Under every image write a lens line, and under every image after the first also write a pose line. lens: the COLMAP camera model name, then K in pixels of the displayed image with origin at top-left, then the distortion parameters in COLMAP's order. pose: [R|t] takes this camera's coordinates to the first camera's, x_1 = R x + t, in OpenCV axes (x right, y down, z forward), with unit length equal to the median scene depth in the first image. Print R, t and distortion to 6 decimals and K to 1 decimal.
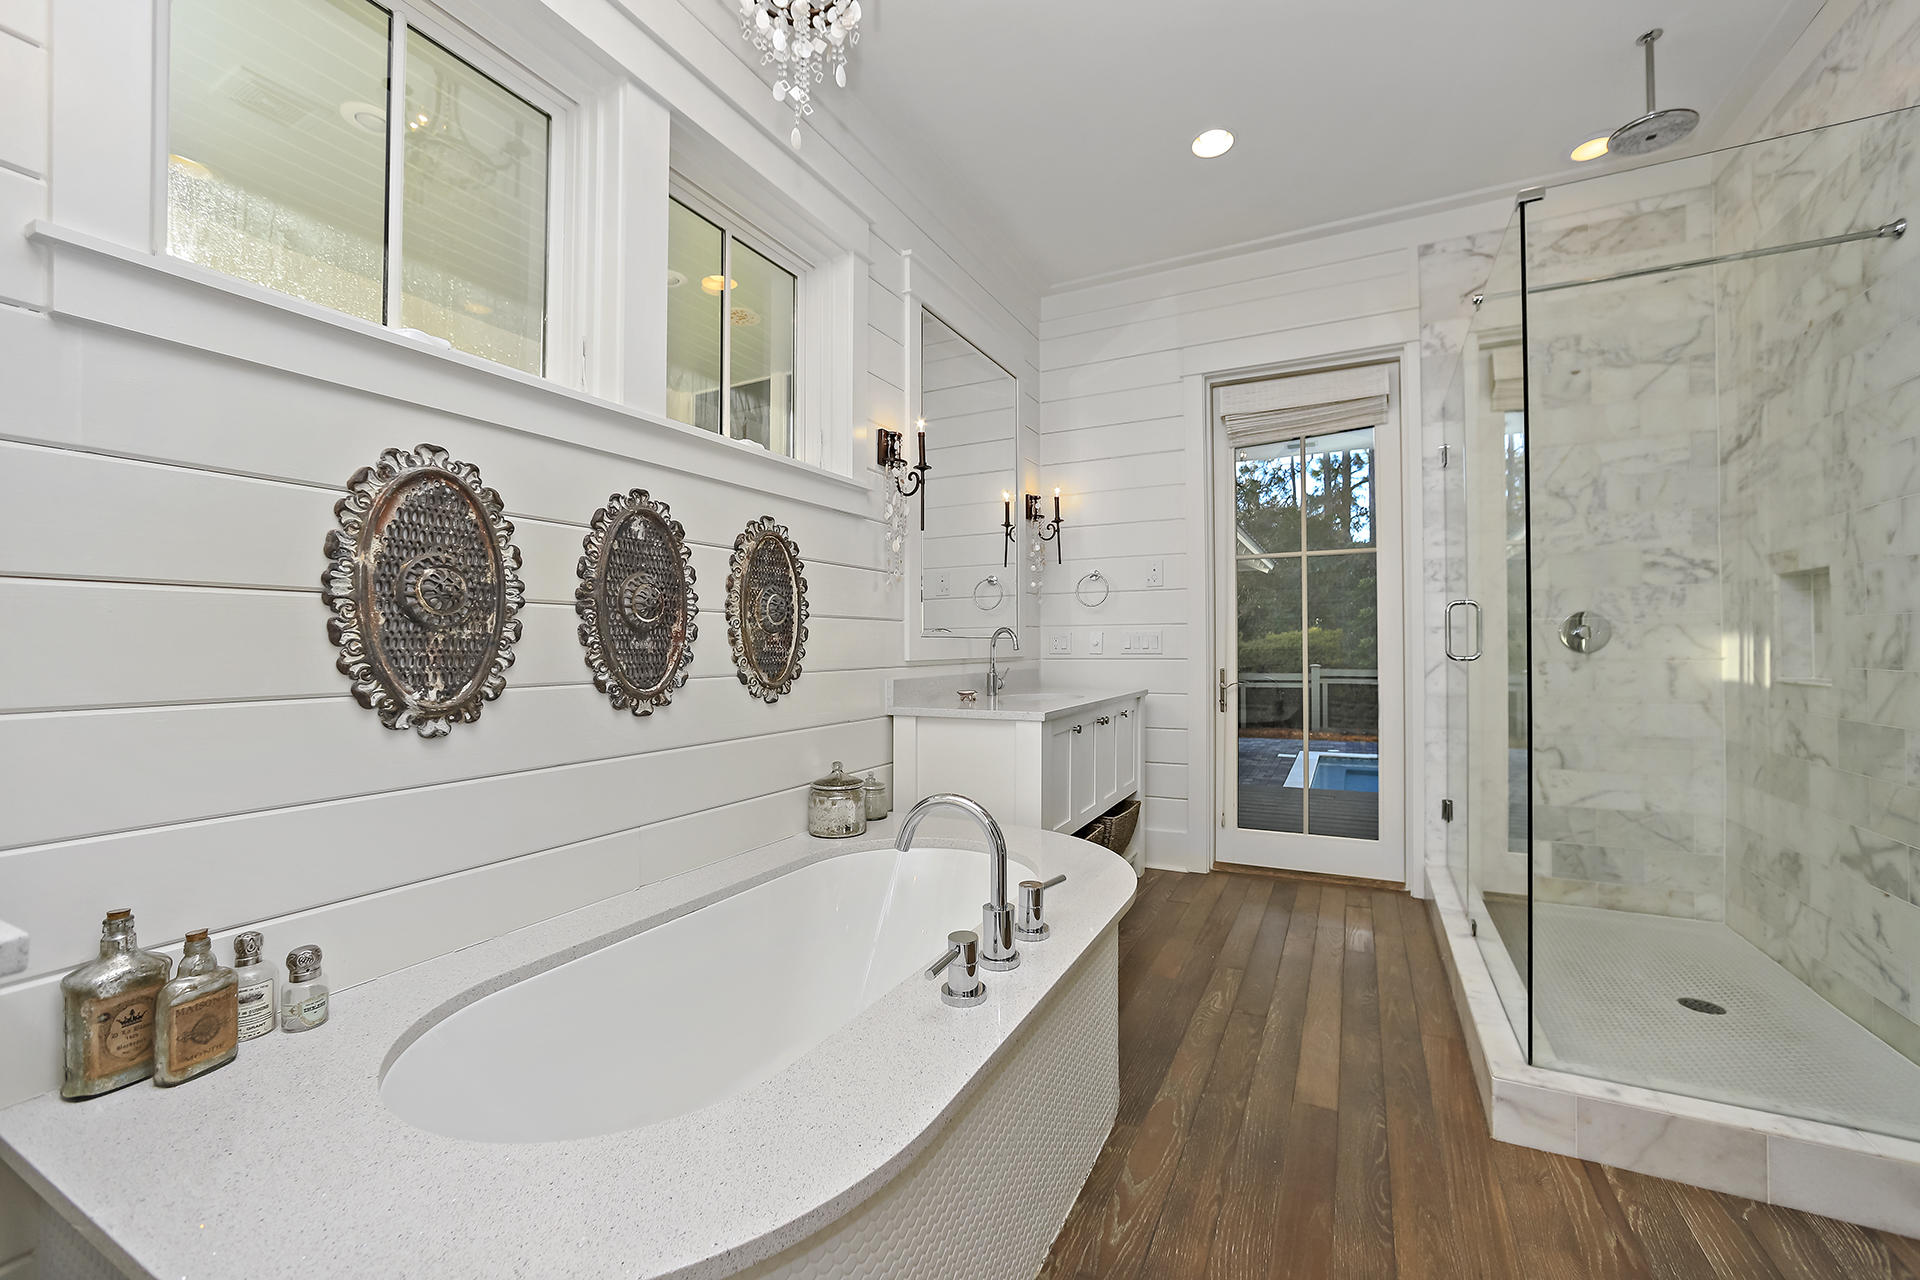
lens RADIAL K [[779.1, 0, 967.8], [0, 779.1, 638.1], [0, 0, 1]] dist [-0.029120, 0.009367]
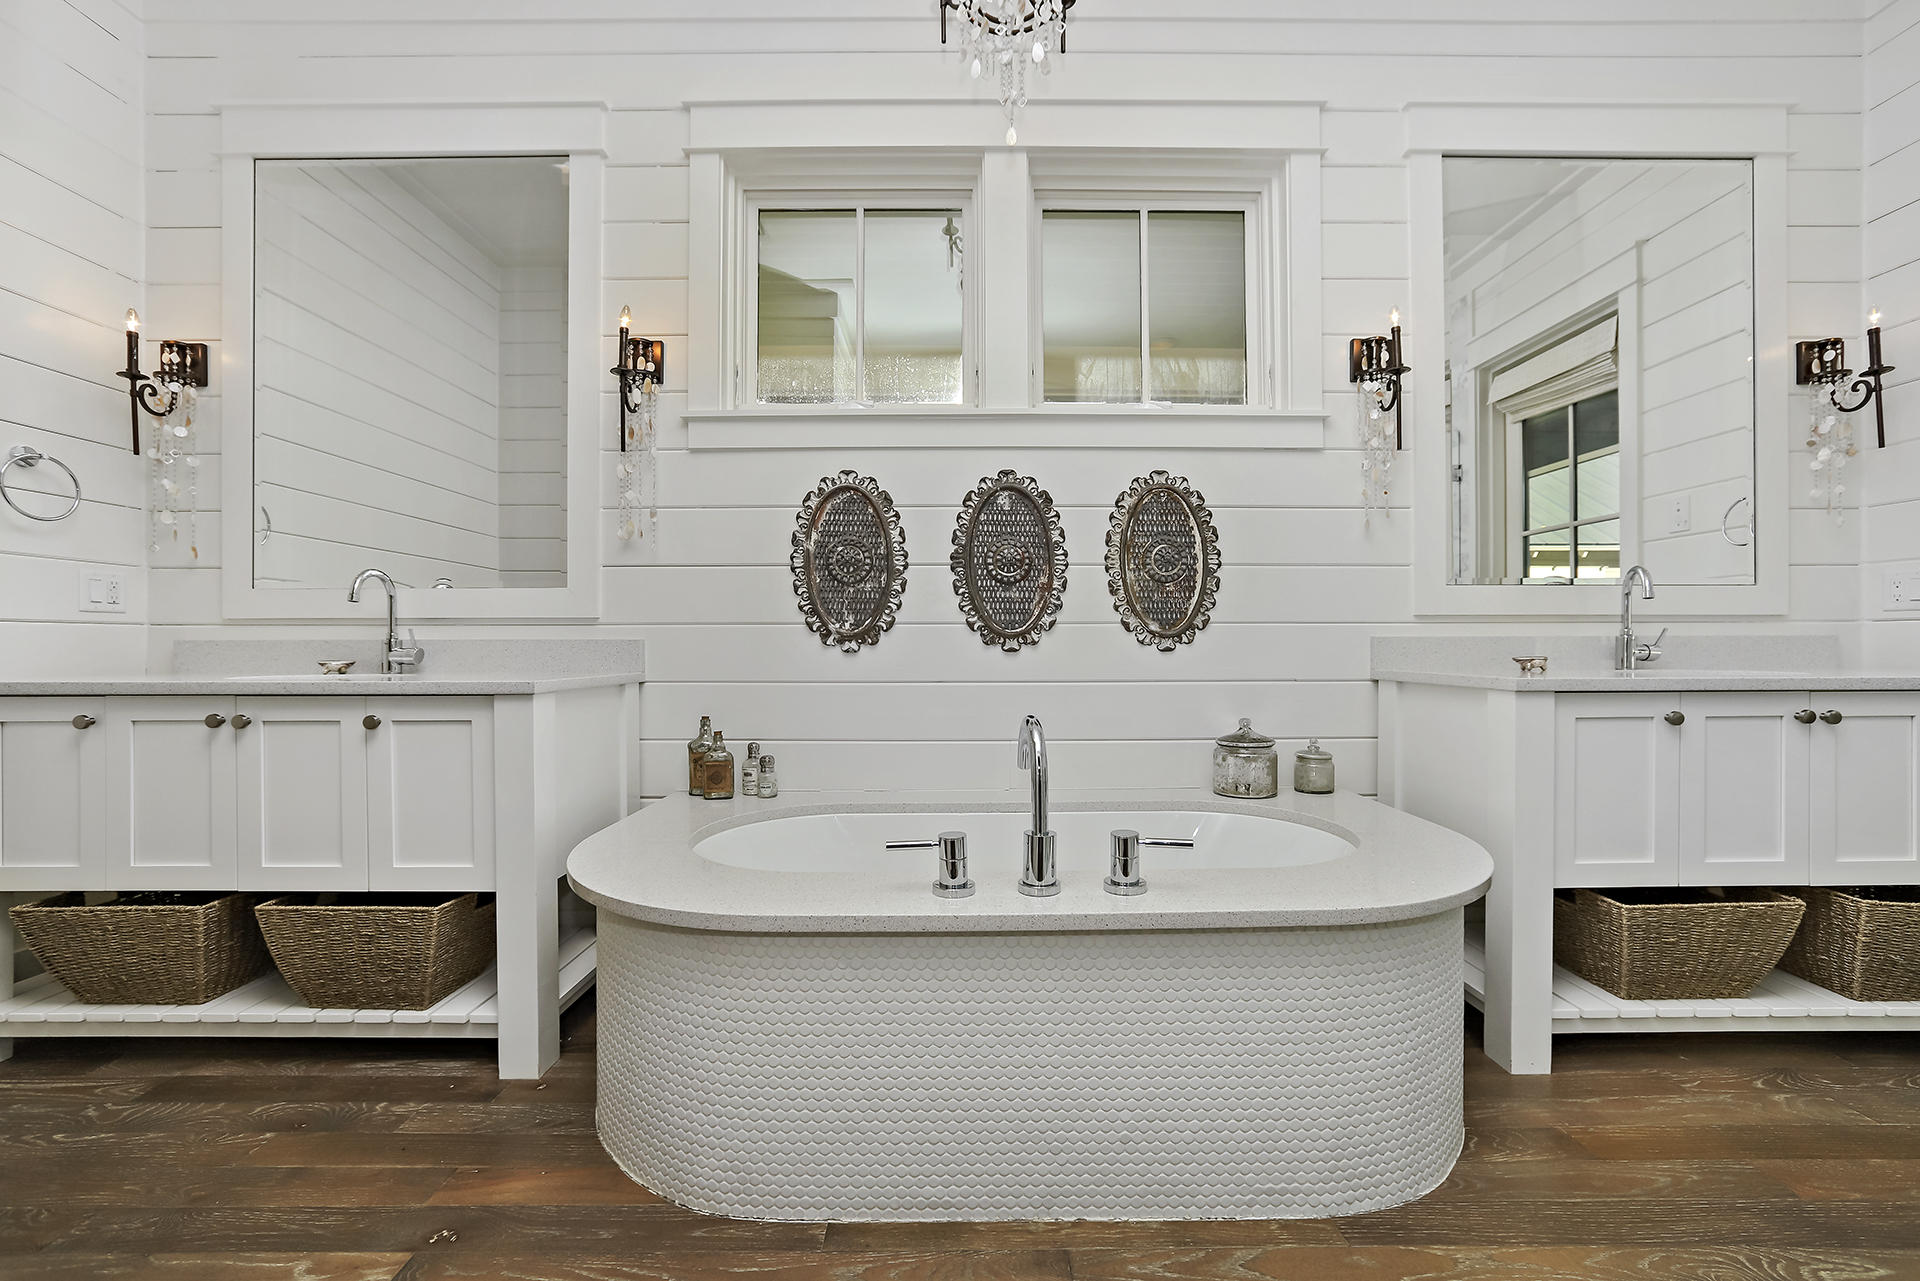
lens RADIAL K [[779.1, 0, 970.2], [0, 779.1, 645.2], [0, 0, 1]] dist [-0.029120, 0.009367]
pose [[0.459666, 0.004177, -0.888082, 0.707950], [0.008444, 0.999923, 0.009074, 0.083575], [0.888052, -0.011670, 0.459596, 0.391901]]
